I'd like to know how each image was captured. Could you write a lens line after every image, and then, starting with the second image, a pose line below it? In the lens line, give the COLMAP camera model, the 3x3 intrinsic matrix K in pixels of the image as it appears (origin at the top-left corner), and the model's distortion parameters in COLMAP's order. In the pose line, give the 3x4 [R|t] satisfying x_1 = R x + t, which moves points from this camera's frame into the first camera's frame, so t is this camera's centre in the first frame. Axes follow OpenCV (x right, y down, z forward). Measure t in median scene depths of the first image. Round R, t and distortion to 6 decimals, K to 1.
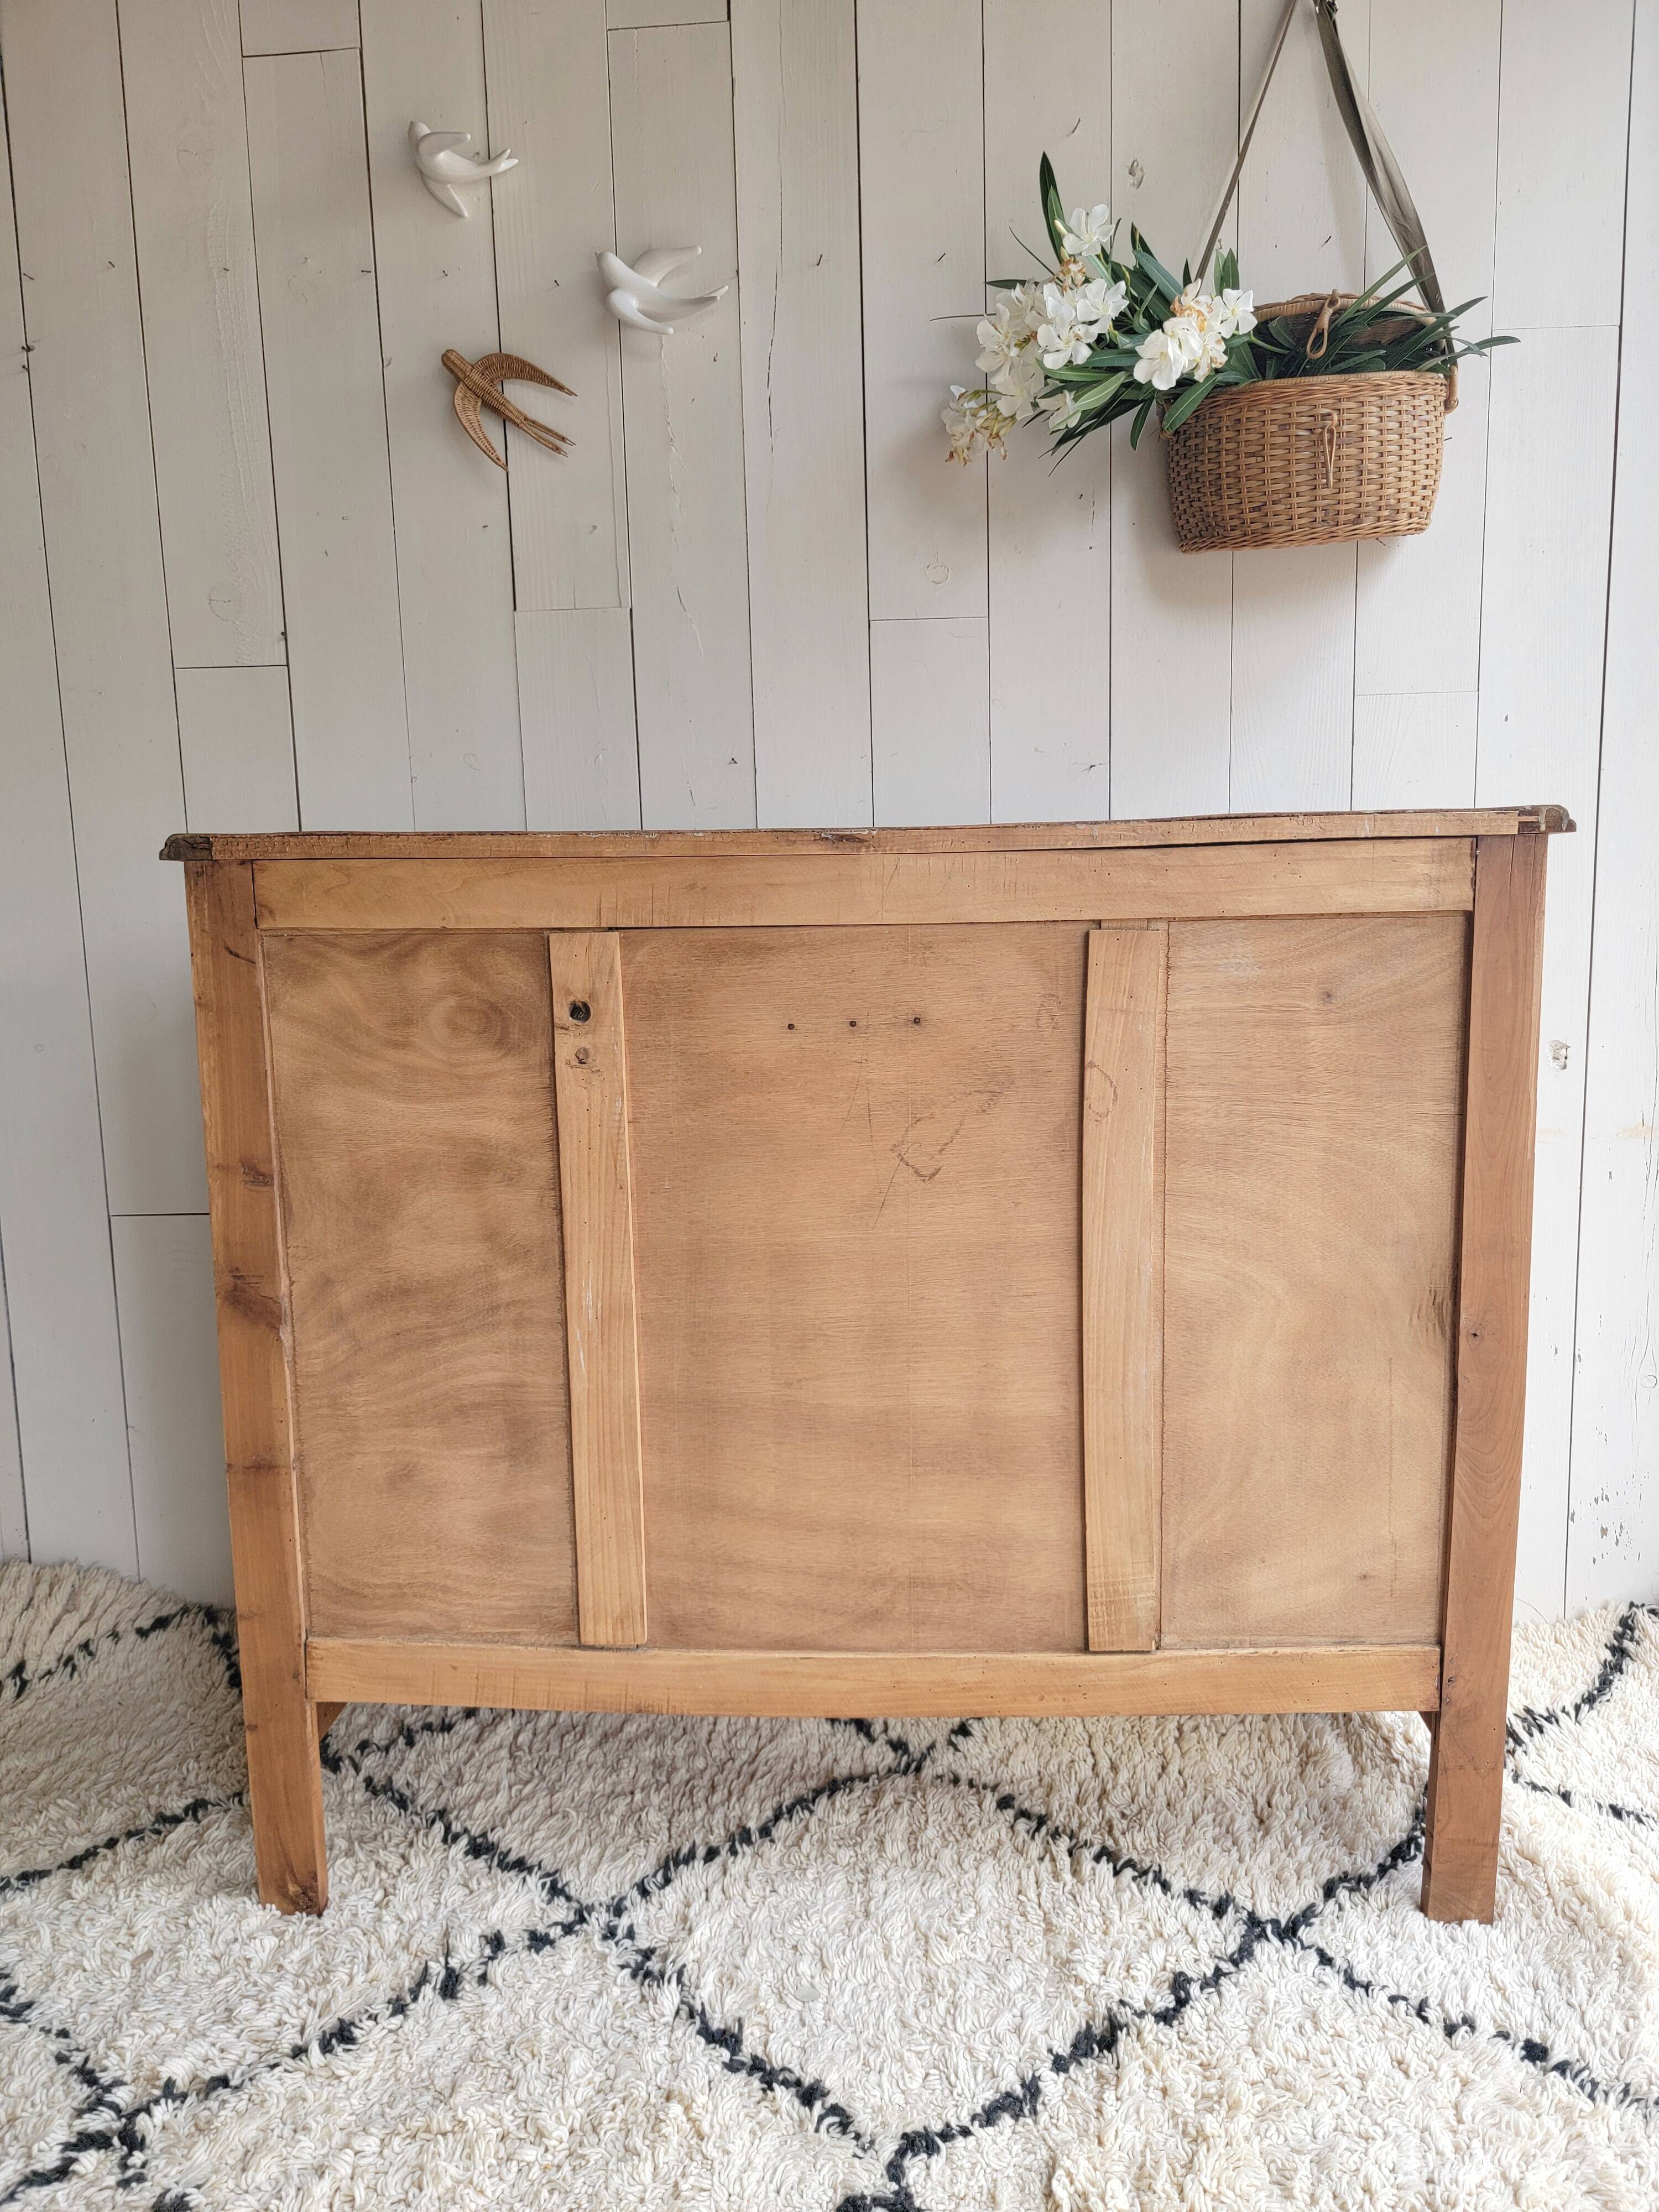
lens RADIAL K [[1573.0, 0, 859.4], [0, 1573.0, 1097.6], [0, 0, 1]] dist [0.059982, -0.043422]
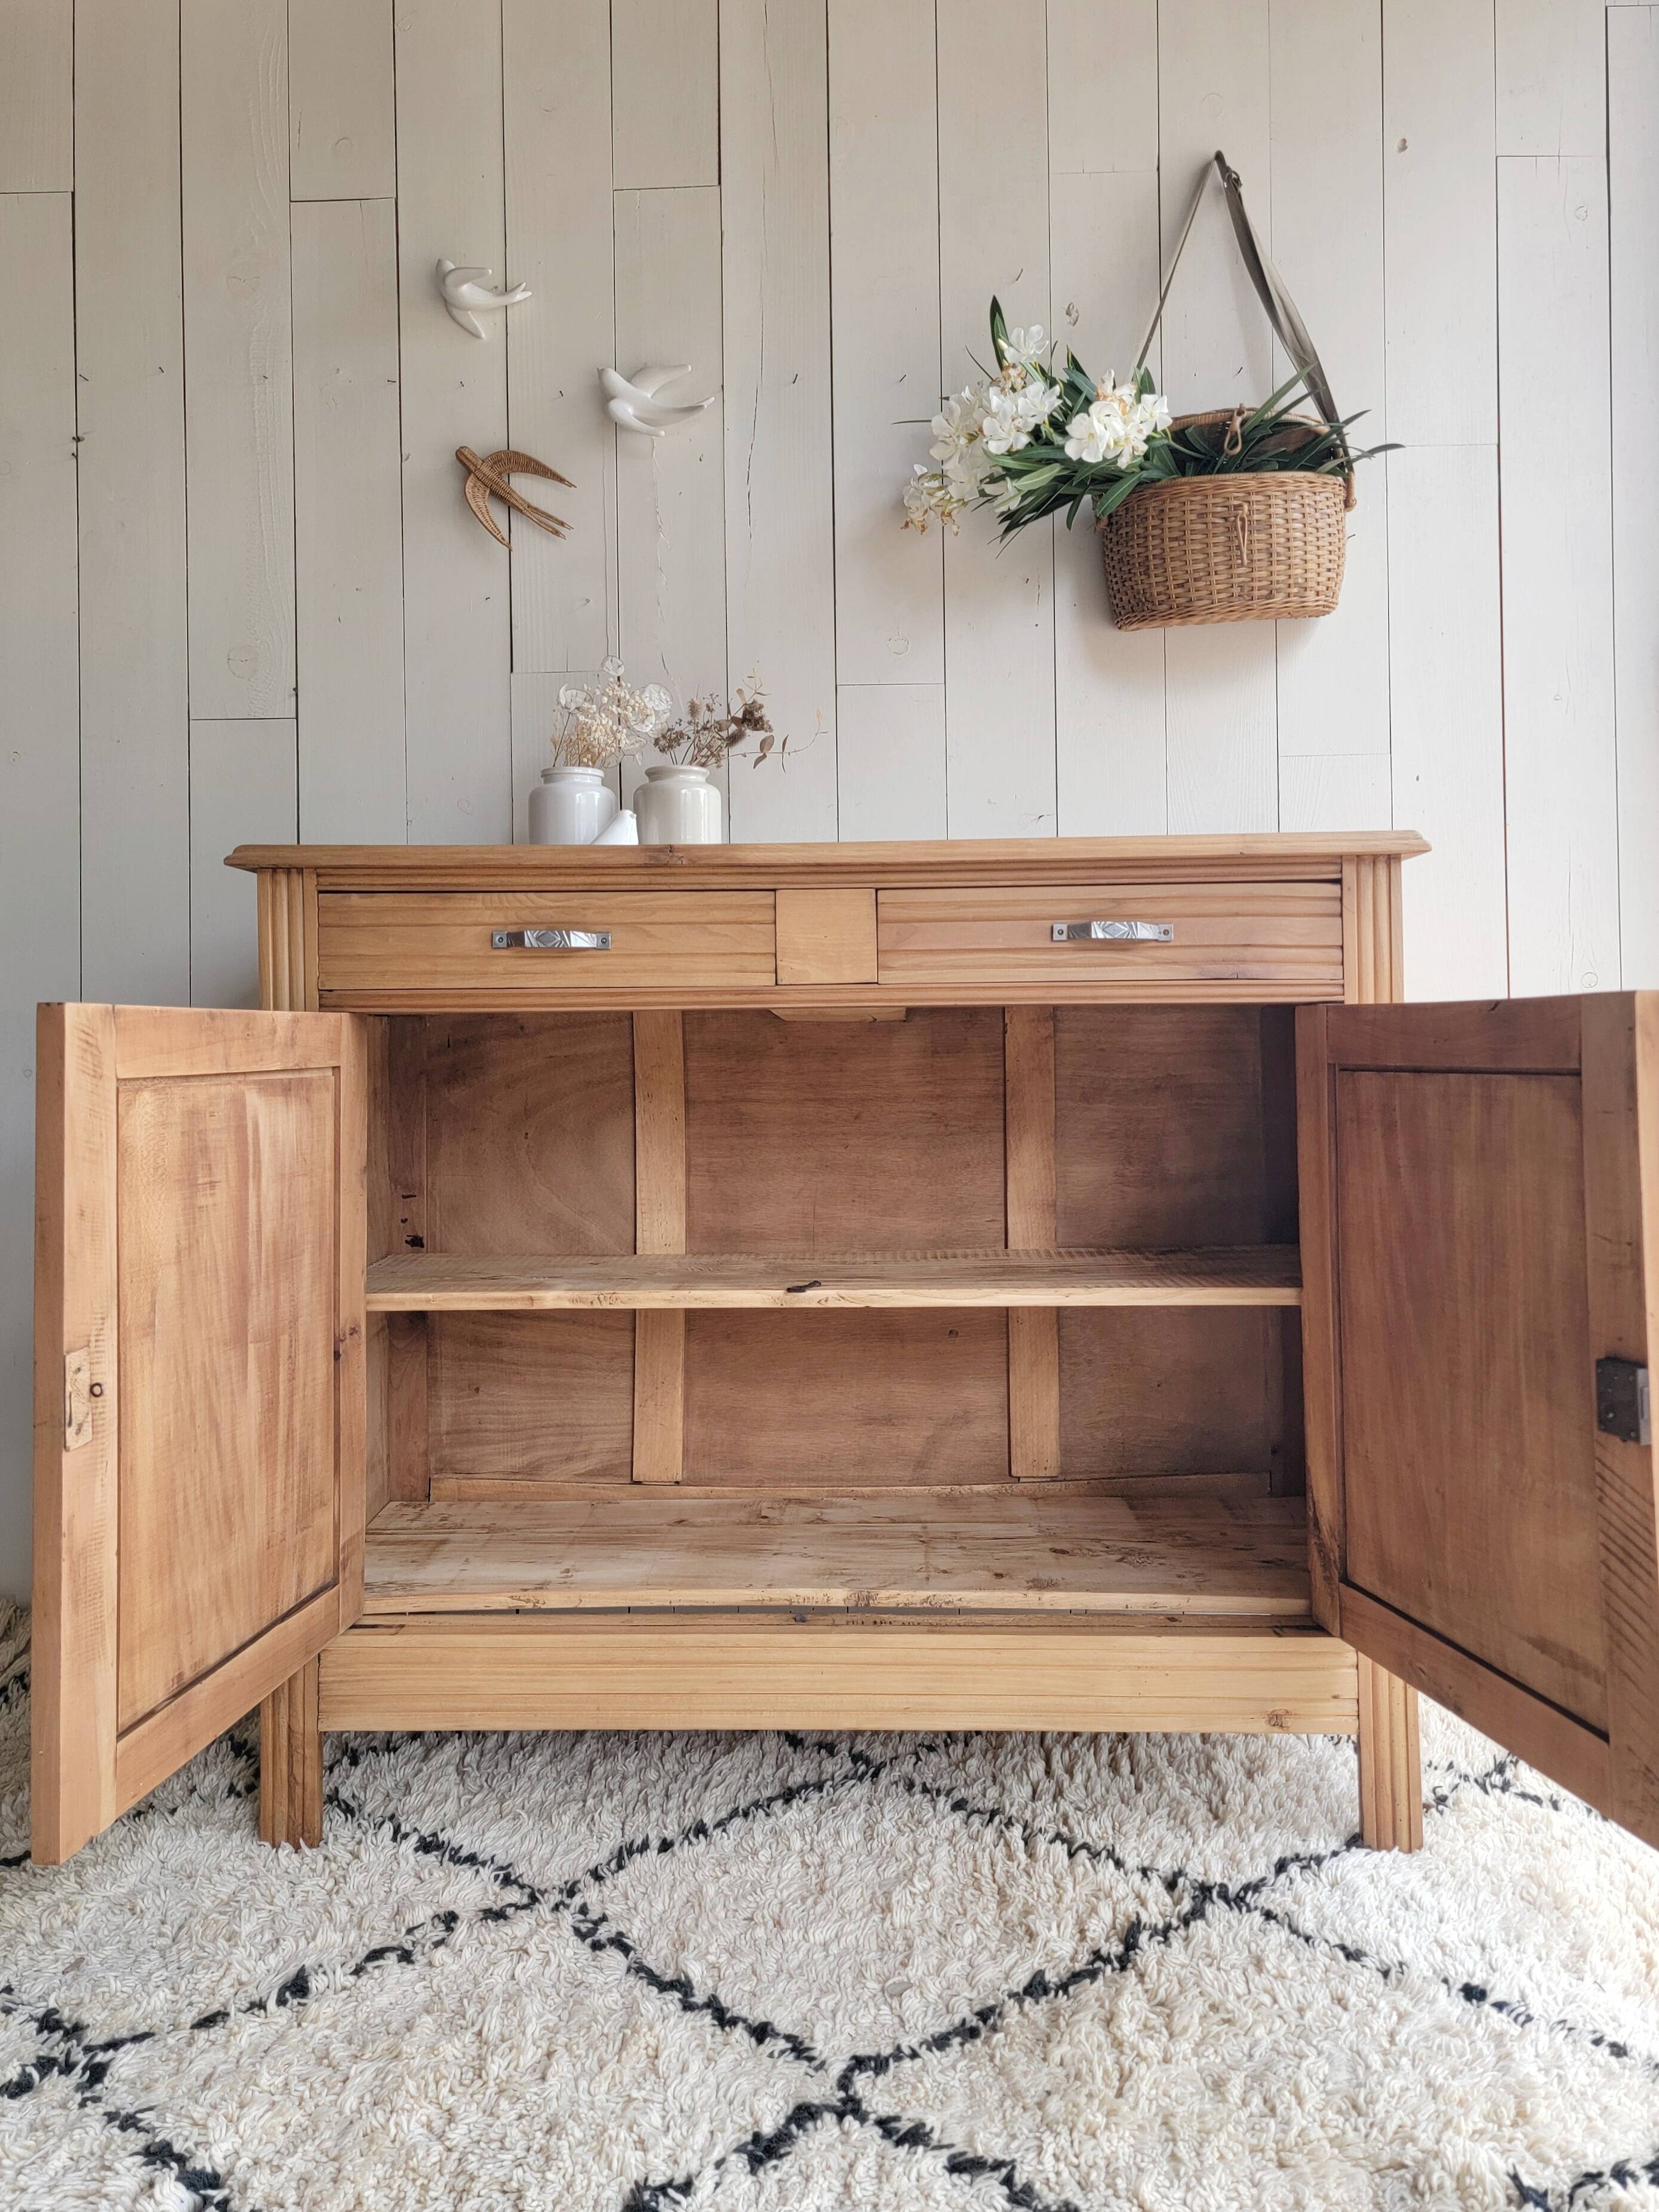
lens RADIAL K [[1674.7, 0, 865.8], [0, 1674.7, 1019.1], [0, 0, 1]] dist [0.069827, -0.037871]
pose [[0.999642, 0.010782, 0.024503, 0.000589], [-0.006731, 0.987133, -0.159758, 0.127621], [-0.025911, 0.159536, 0.986852, -0.127327]]
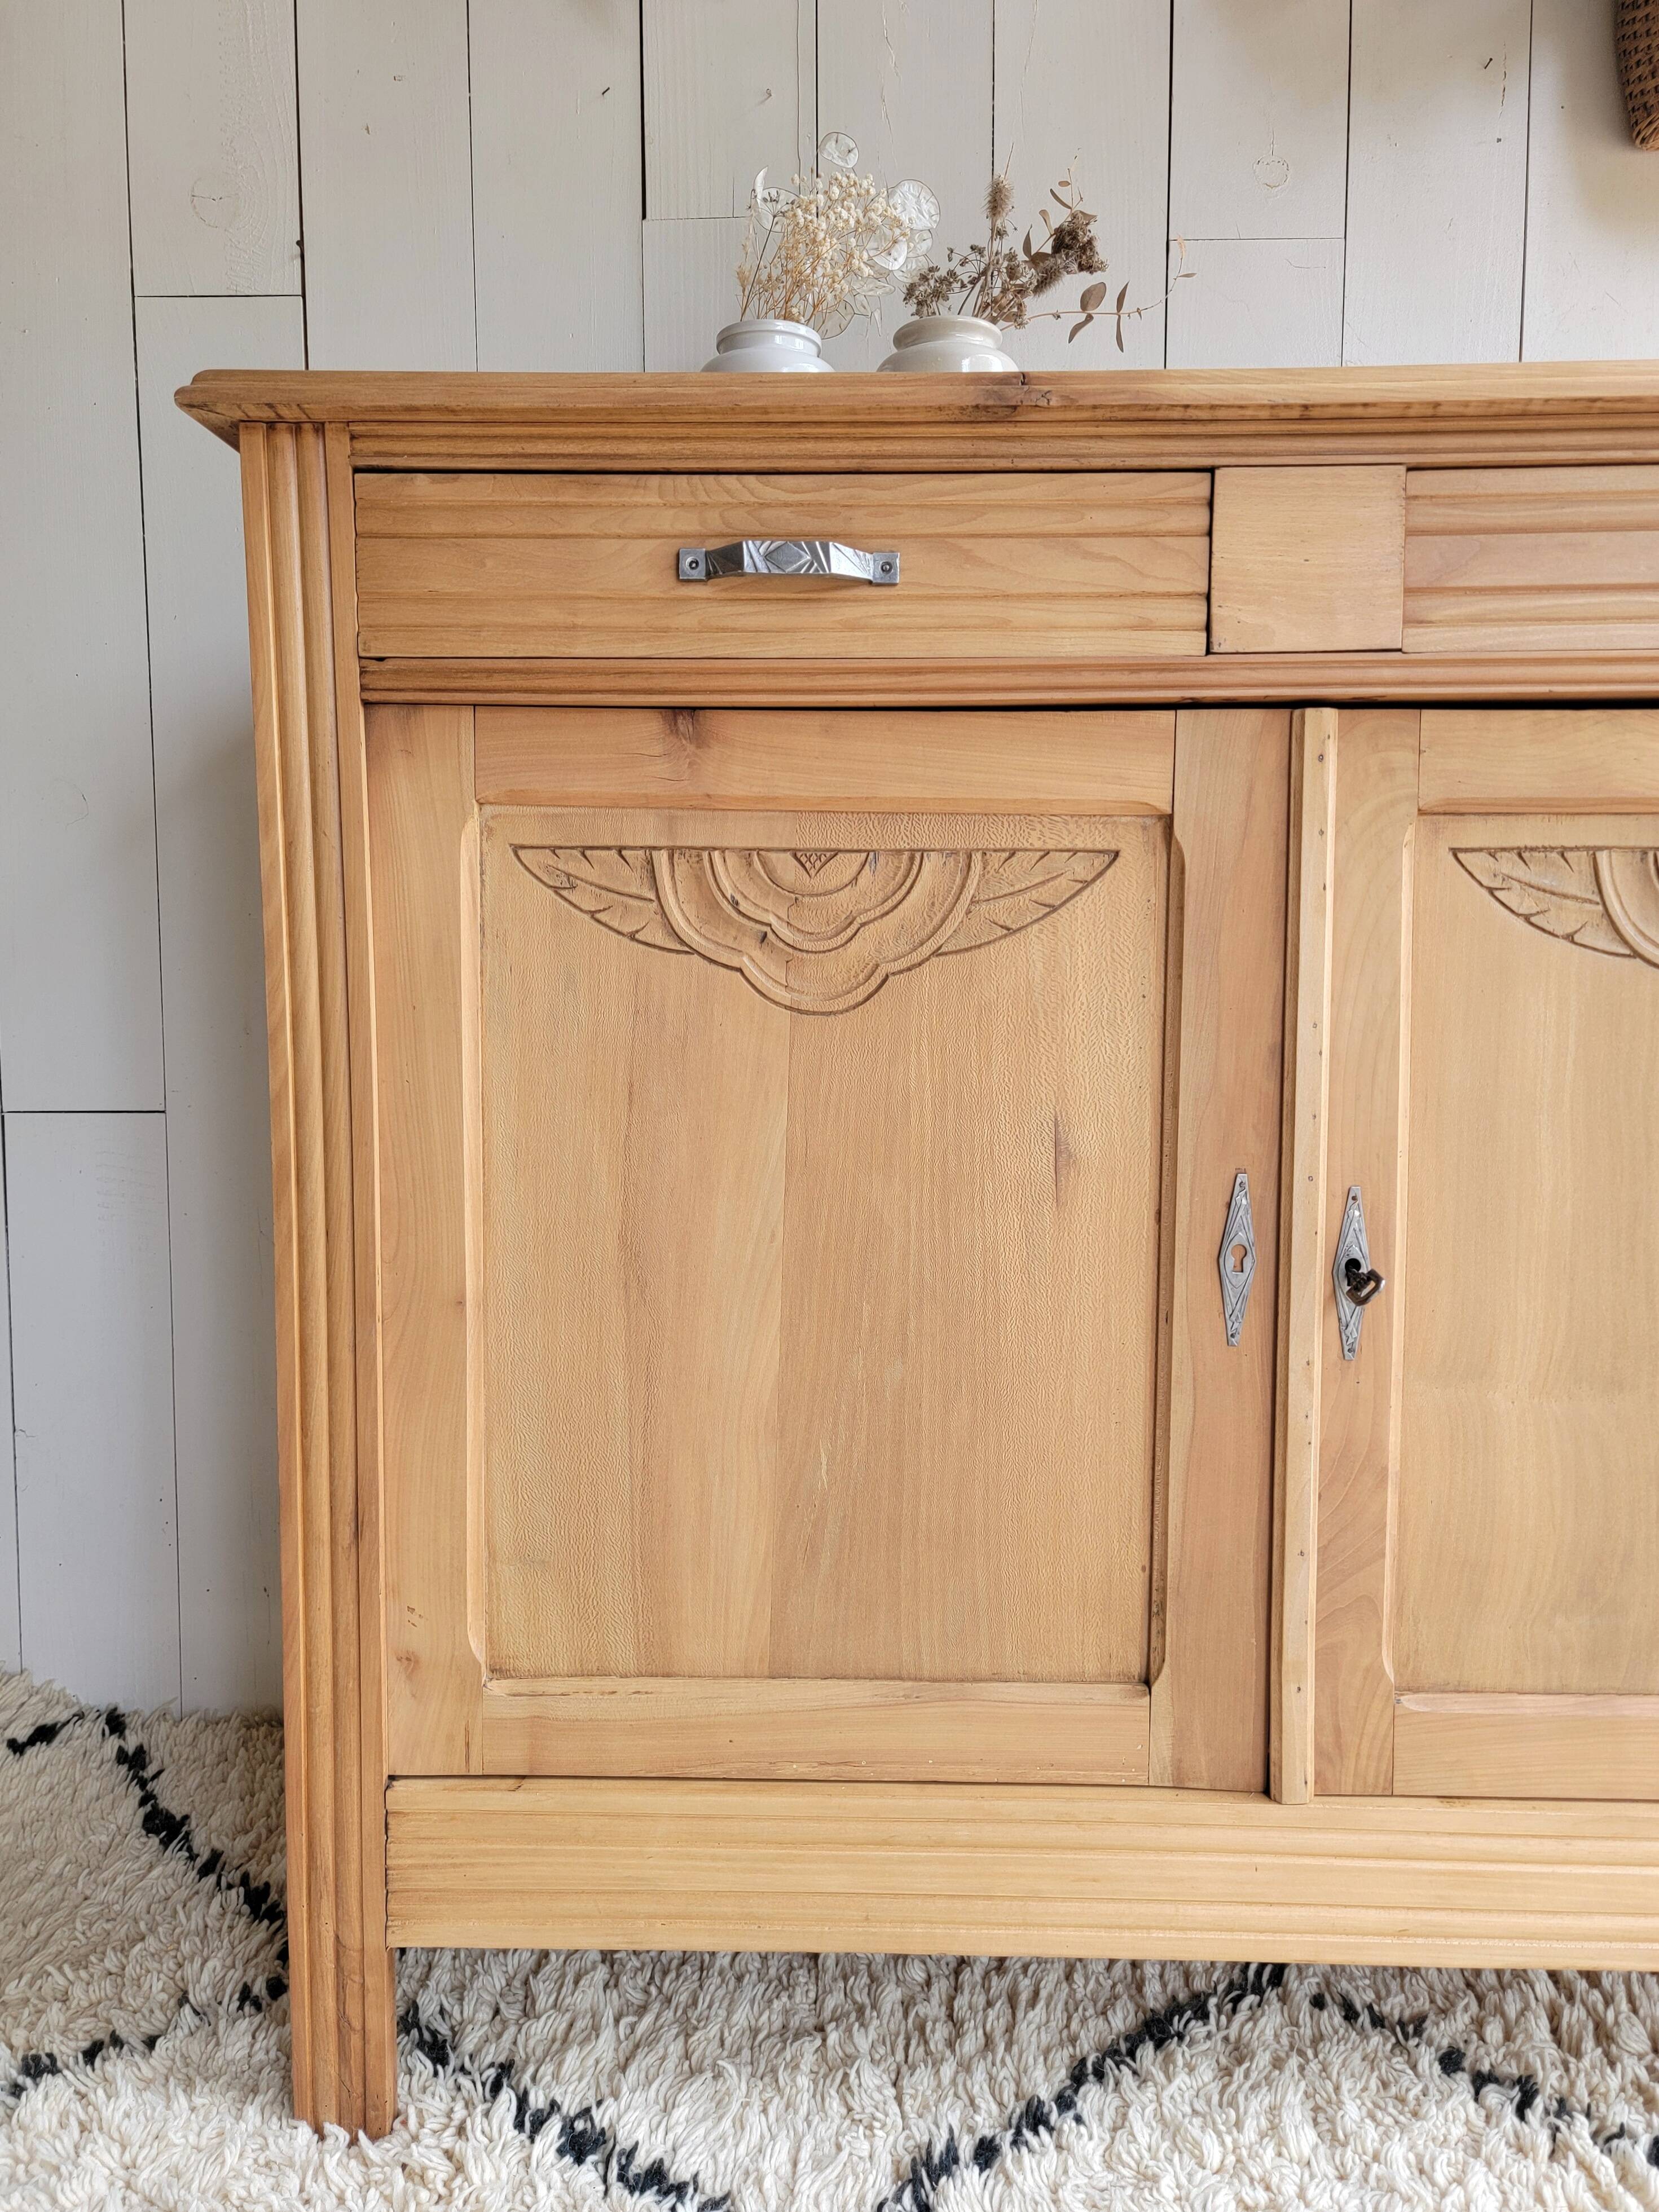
lens RADIAL K [[1573.1, 0, 853.7], [0, 1573.1, 1092.5], [0, 0, 1]] dist [0.059982, -0.043422]
pose [[0.999270, 0.020073, 0.032519, -0.160490], [-0.018016, 0.997892, -0.062342, 0.121383], [-0.033702, 0.061711, 0.997525, 0.379208]]
